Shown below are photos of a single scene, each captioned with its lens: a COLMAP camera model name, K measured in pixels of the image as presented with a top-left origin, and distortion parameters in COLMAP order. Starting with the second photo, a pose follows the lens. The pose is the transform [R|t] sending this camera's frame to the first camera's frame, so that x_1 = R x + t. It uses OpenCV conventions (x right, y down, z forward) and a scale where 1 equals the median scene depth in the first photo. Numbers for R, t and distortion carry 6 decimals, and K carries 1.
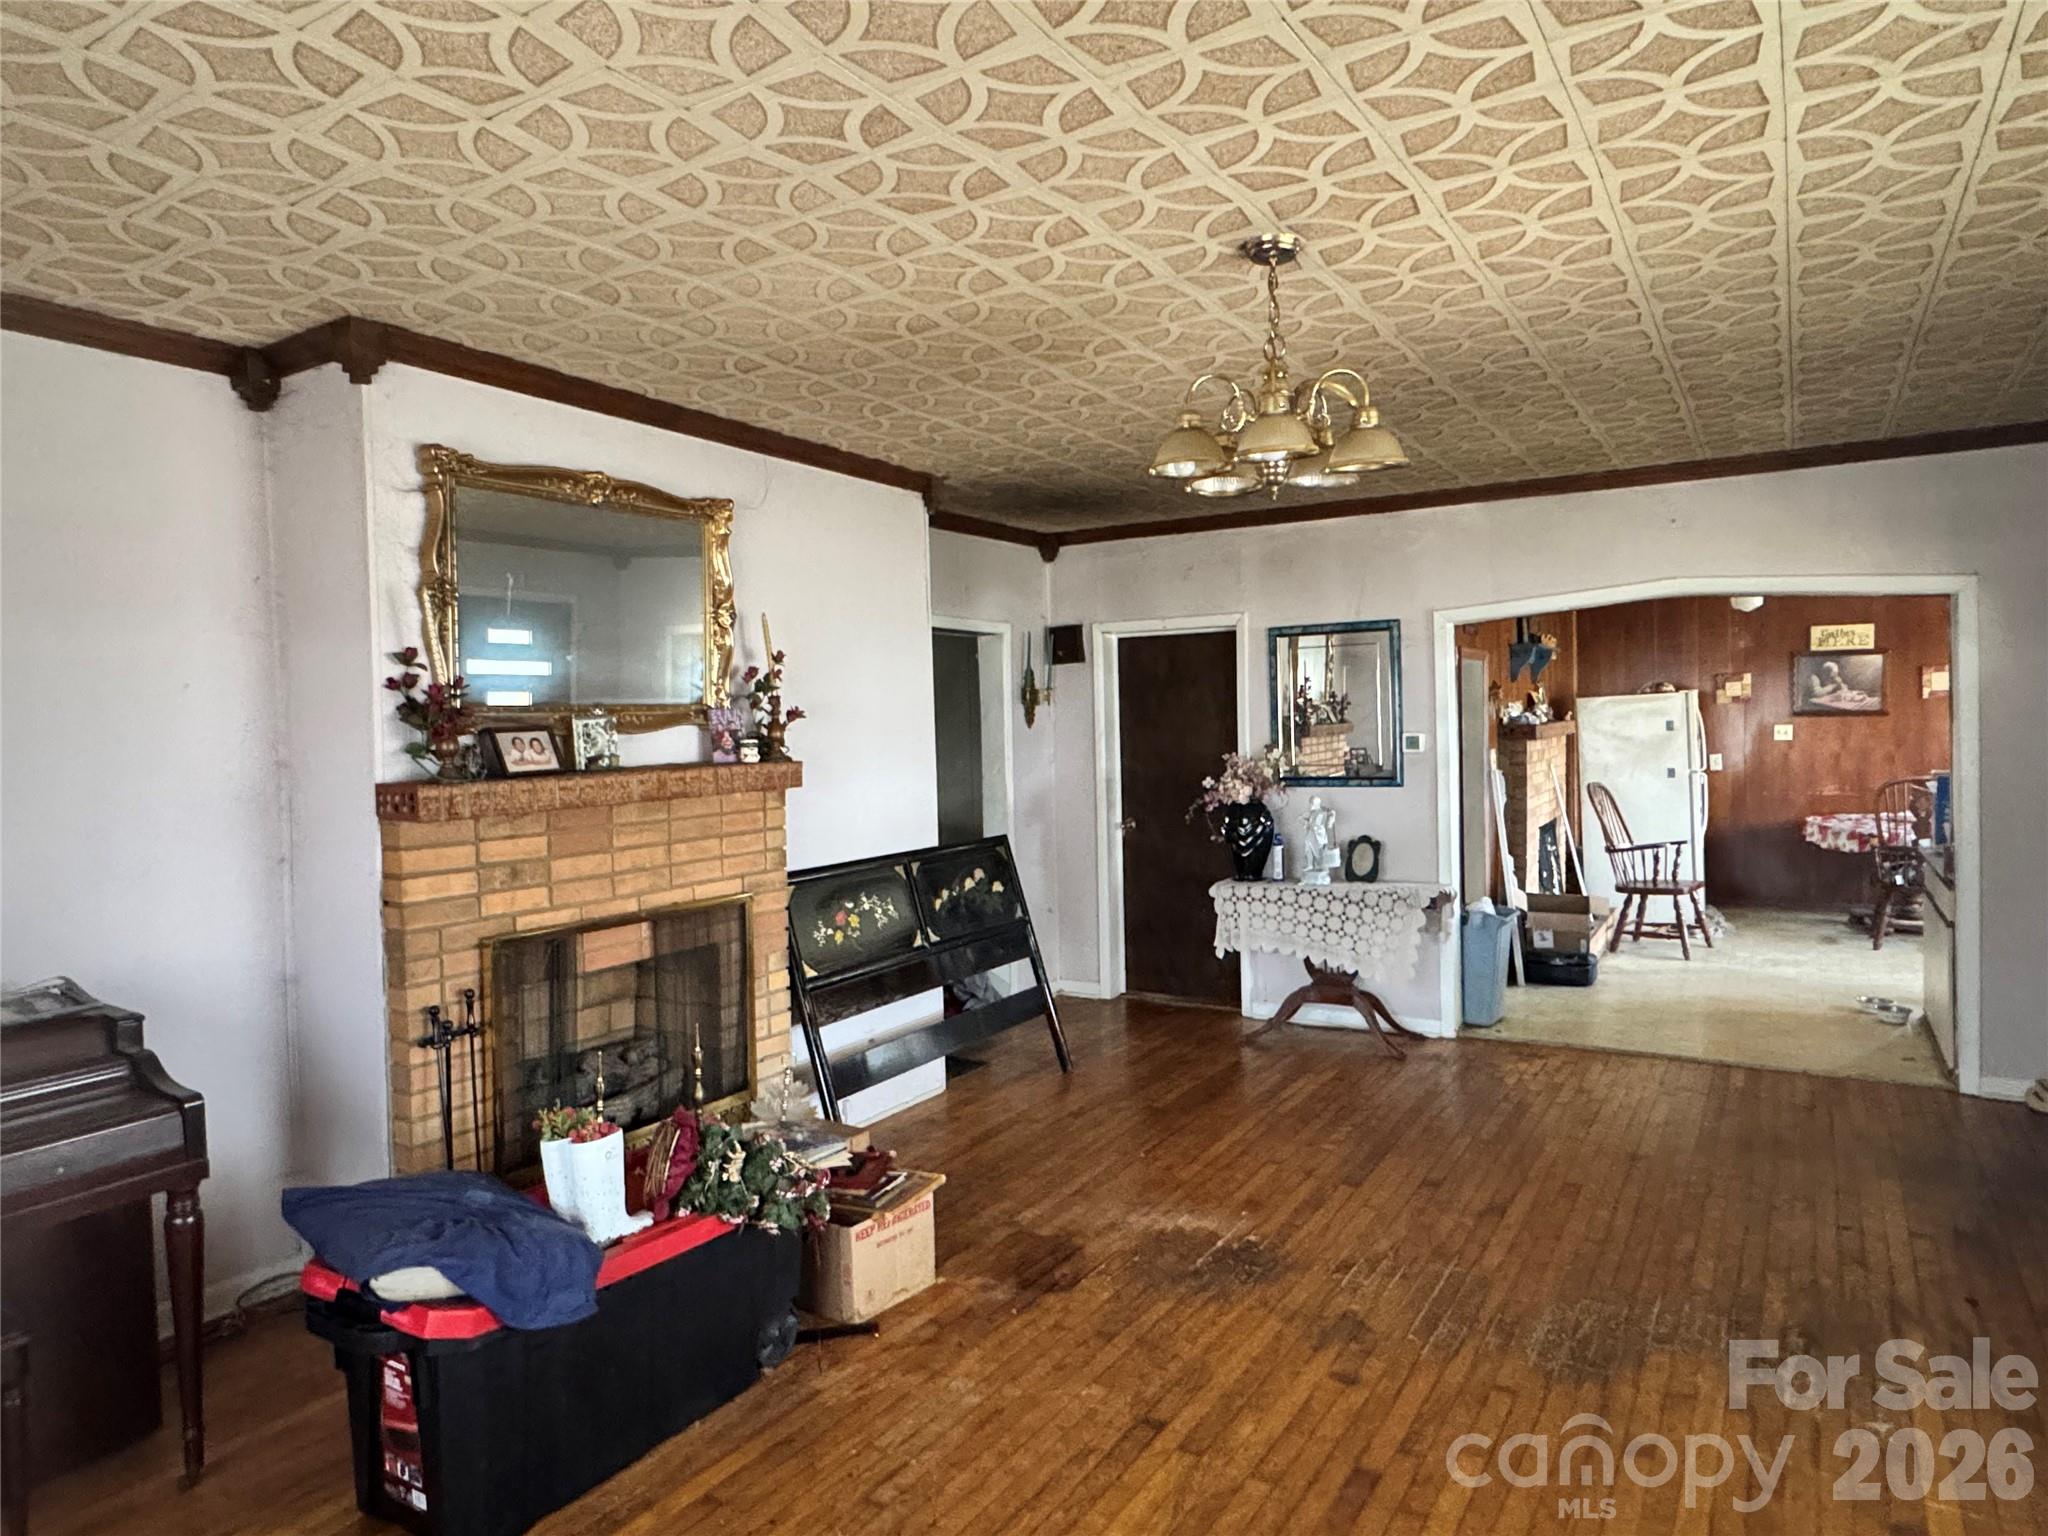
lens RADIAL K [[1236.5, 0, 1014.5], [0, 1236.5, 765.6], [0, 0, 1]] dist [-0.002096, 0.000687]
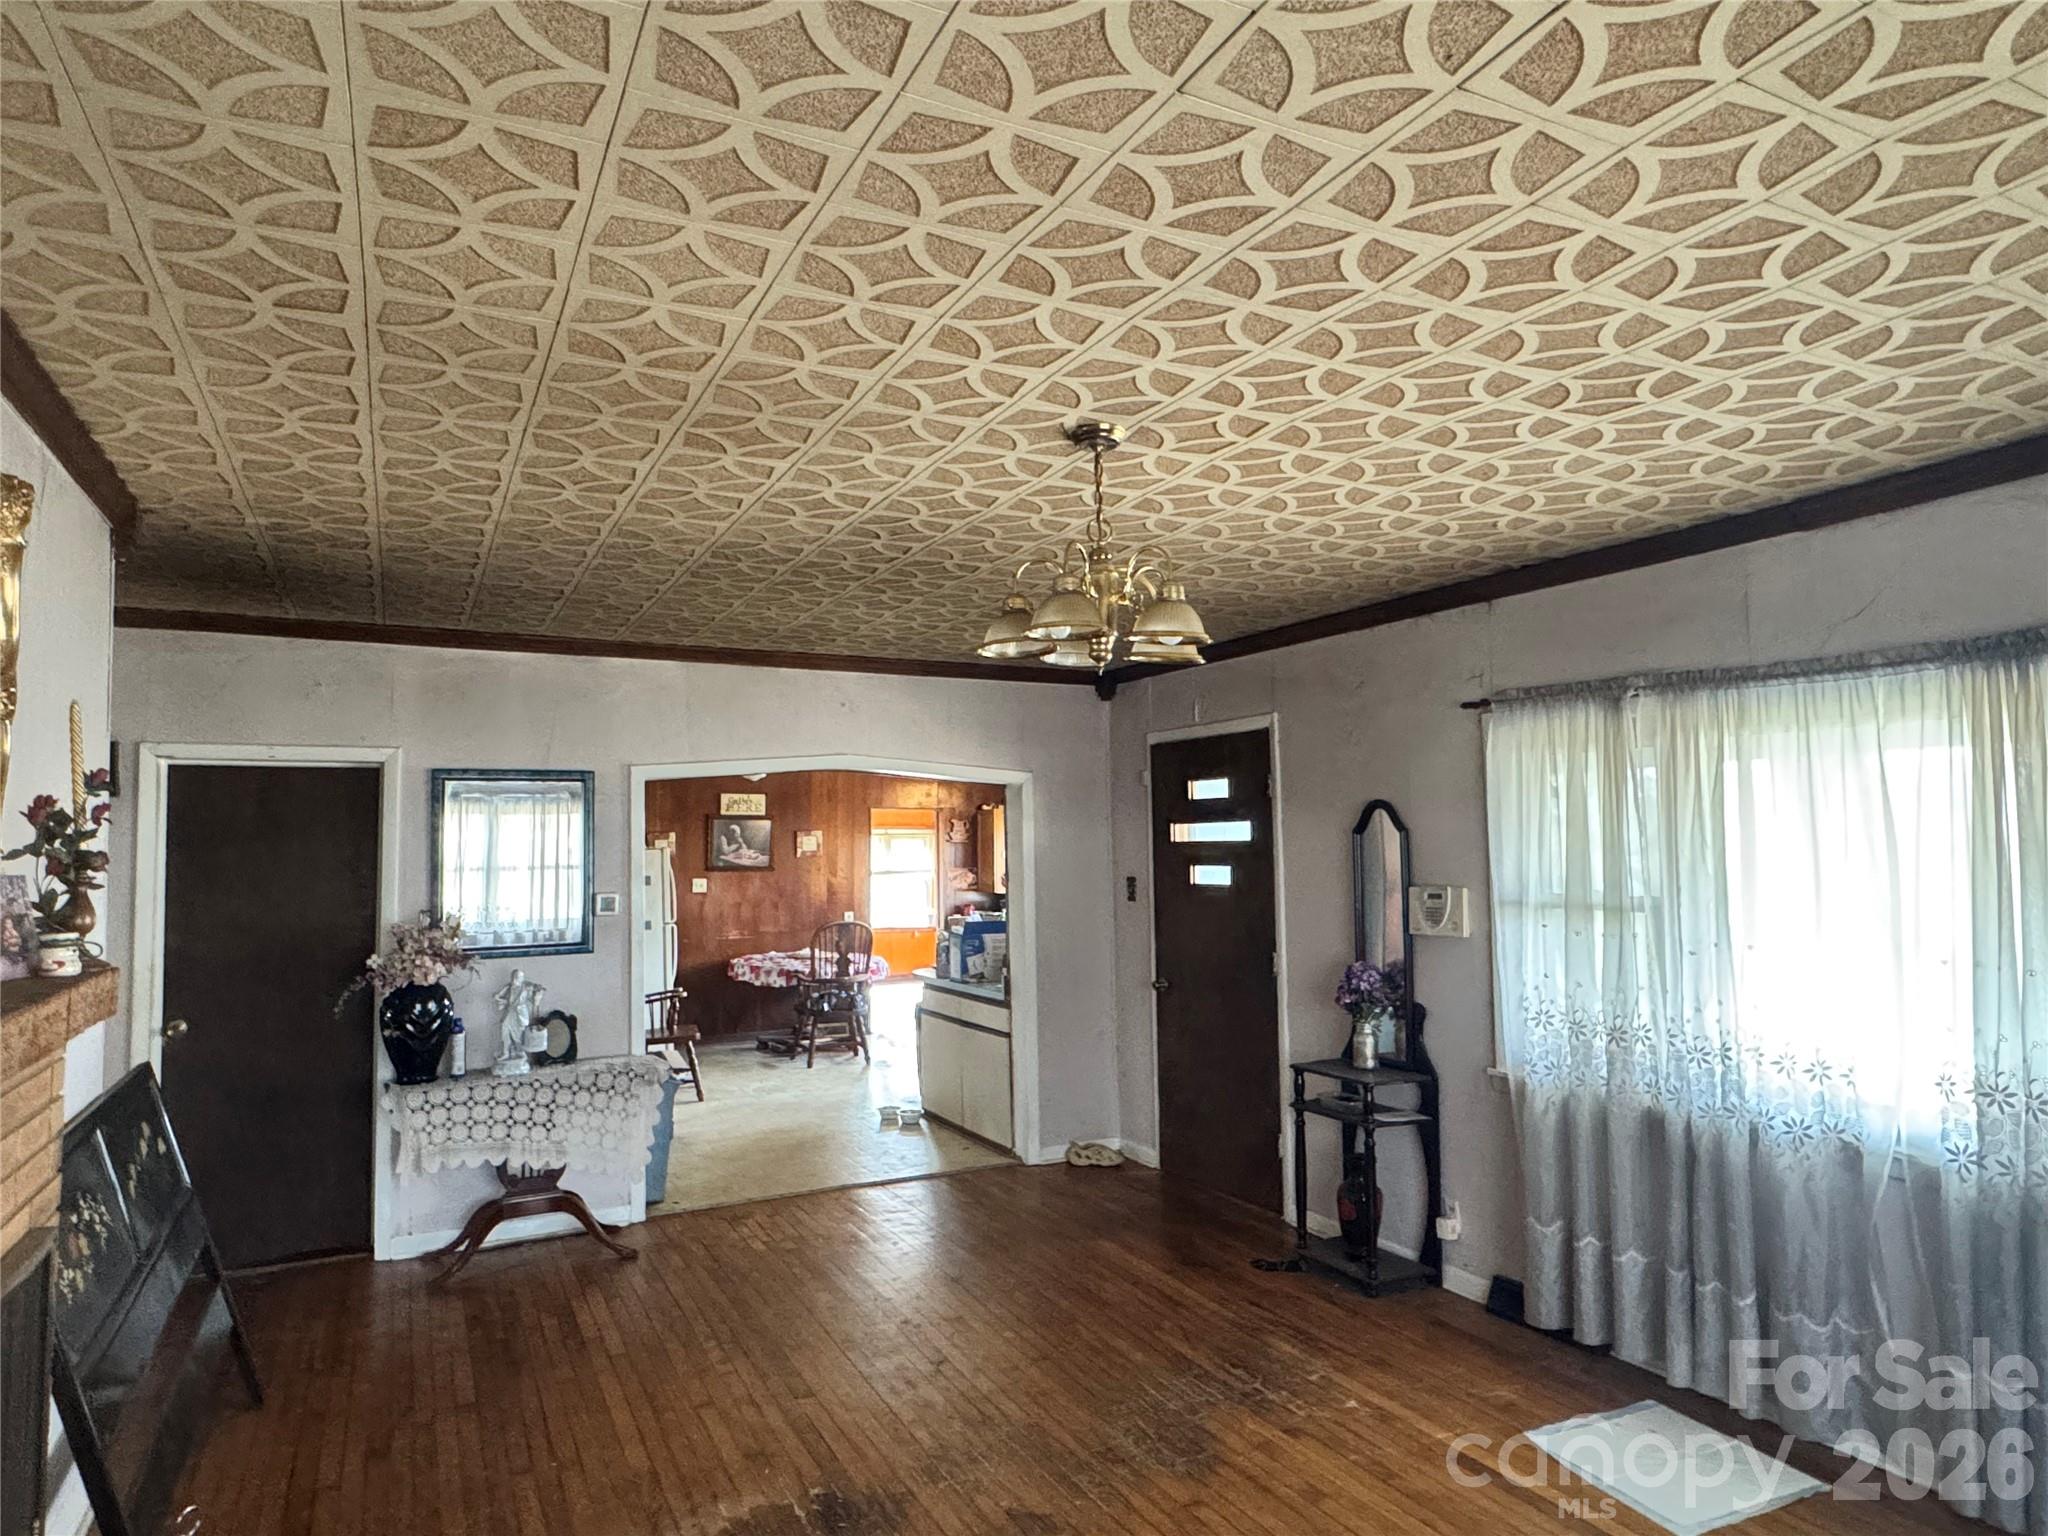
lens RADIAL K [[1236.5, 0, 1012.5], [0, 1236.5, 769.0], [0, 0, 1]] dist [-0.002096, 0.000687]
pose [[0.519001, 0.070675, 0.851847, -0.313760], [0.028488, 0.994592, -0.099875, -0.017724], [-0.854299, 0.076103, 0.514180, 0.248447]]
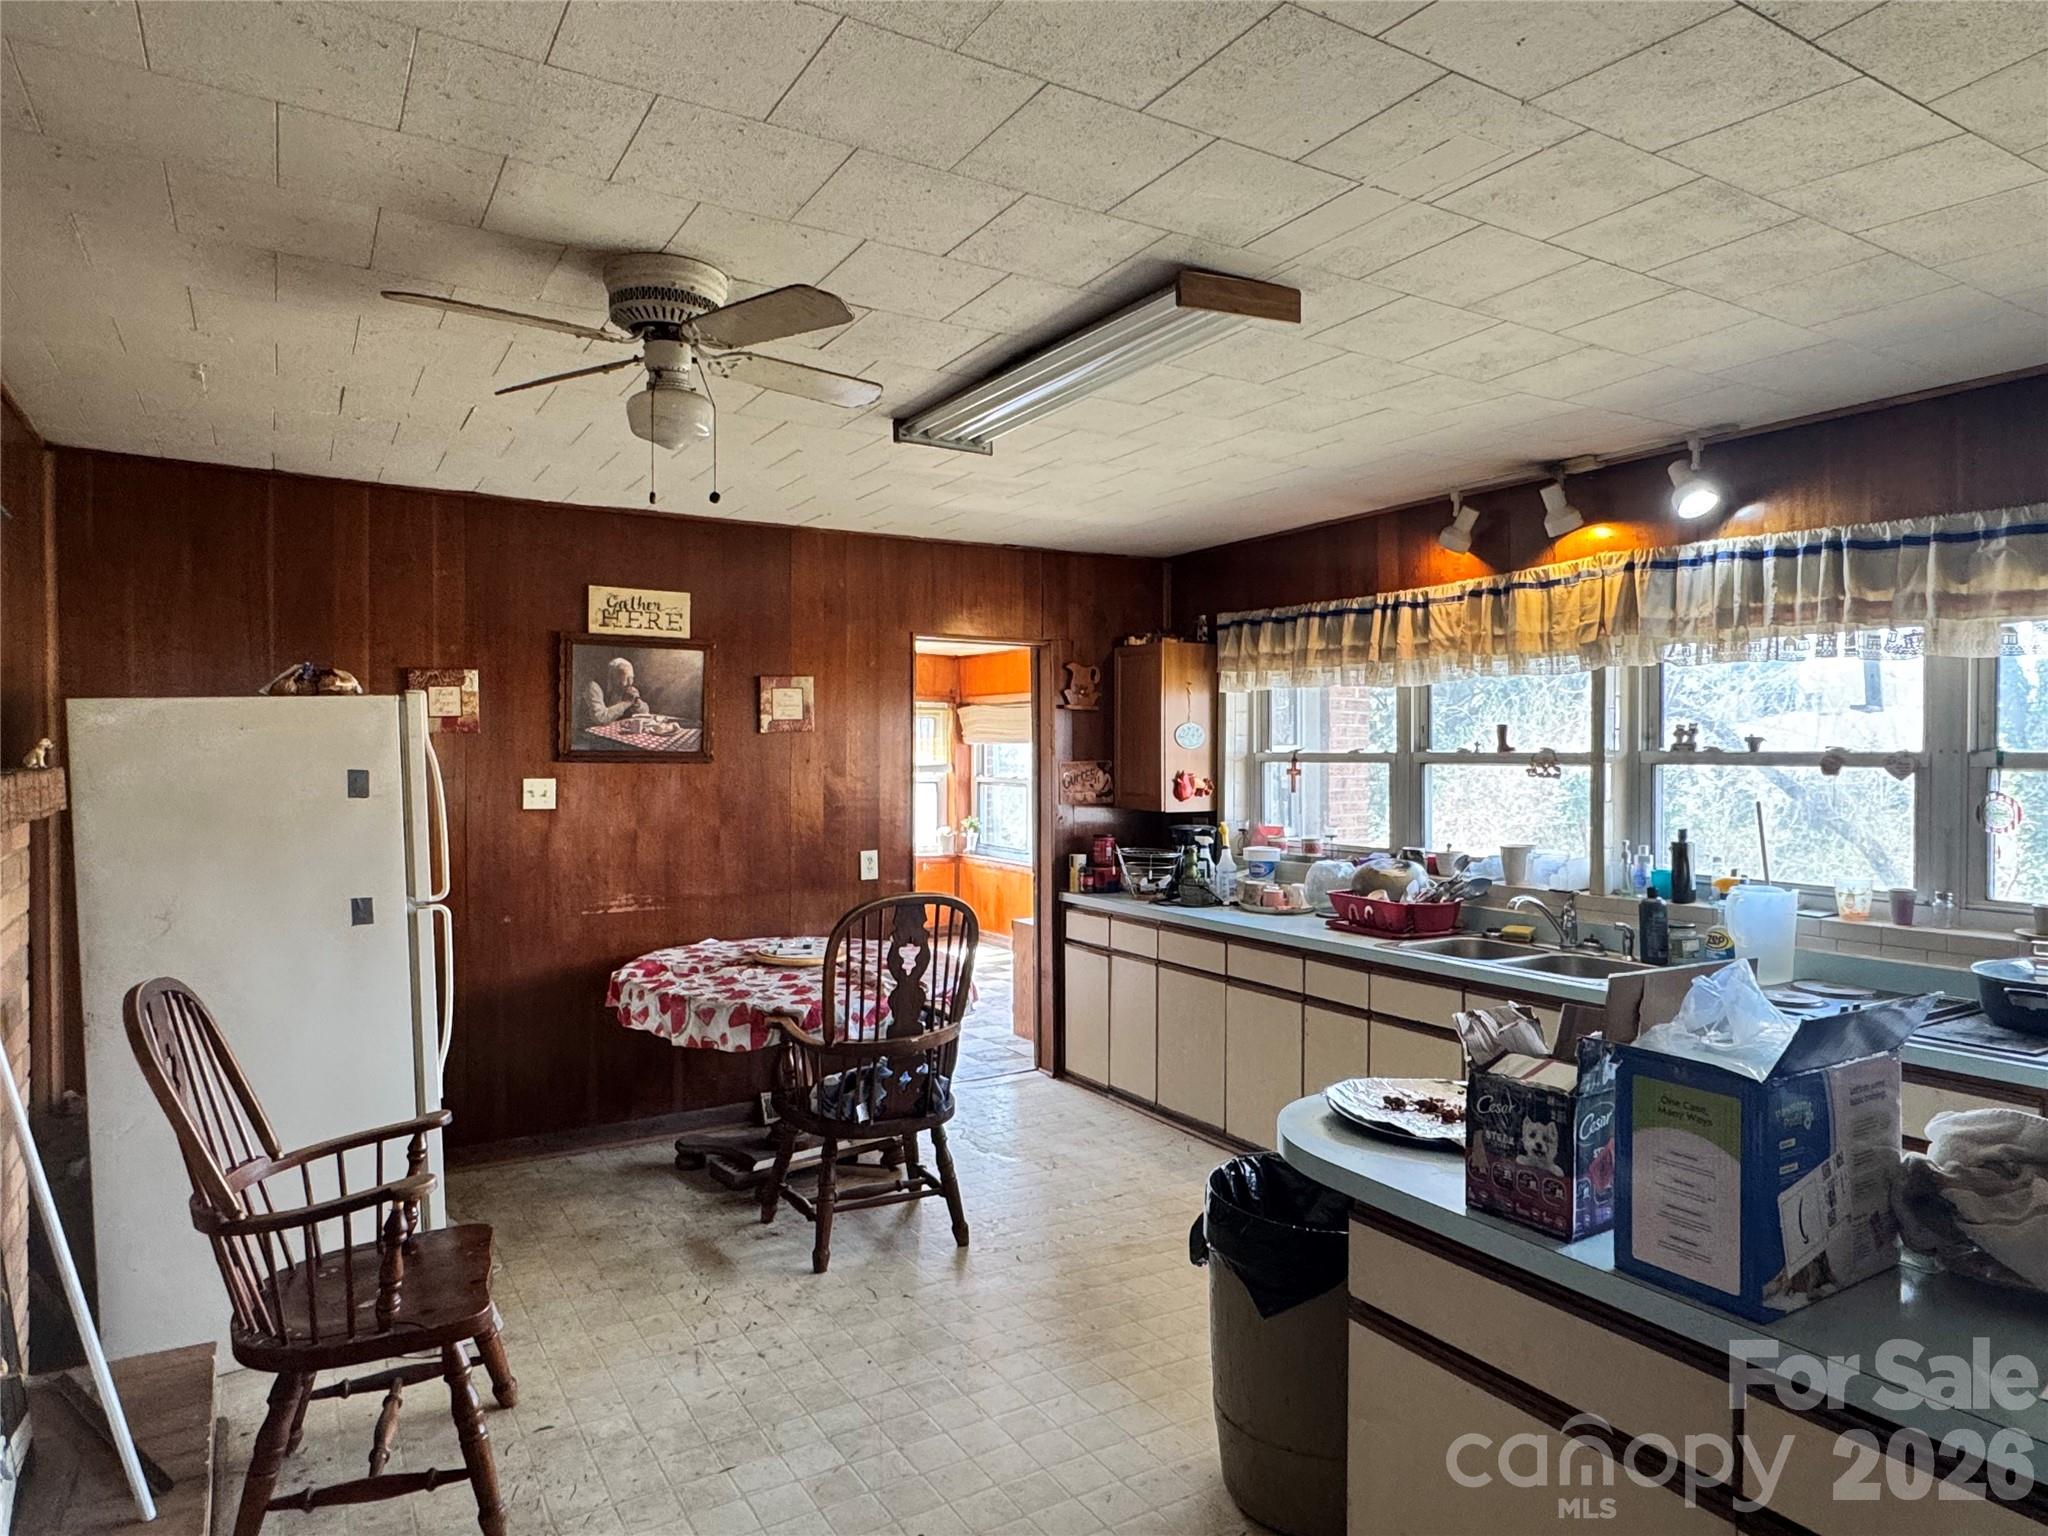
lens RADIAL K [[1236.5, 0, 1026.8], [0, 1236.5, 759.4], [0, 0, 1]] dist [-0.002096, 0.000687]
pose [[0.445123, 0.012101, 0.895388, 0.407186], [0.021643, 0.999471, -0.024267, -0.037228], [-0.895208, 0.030180, 0.444626, 0.928035]]
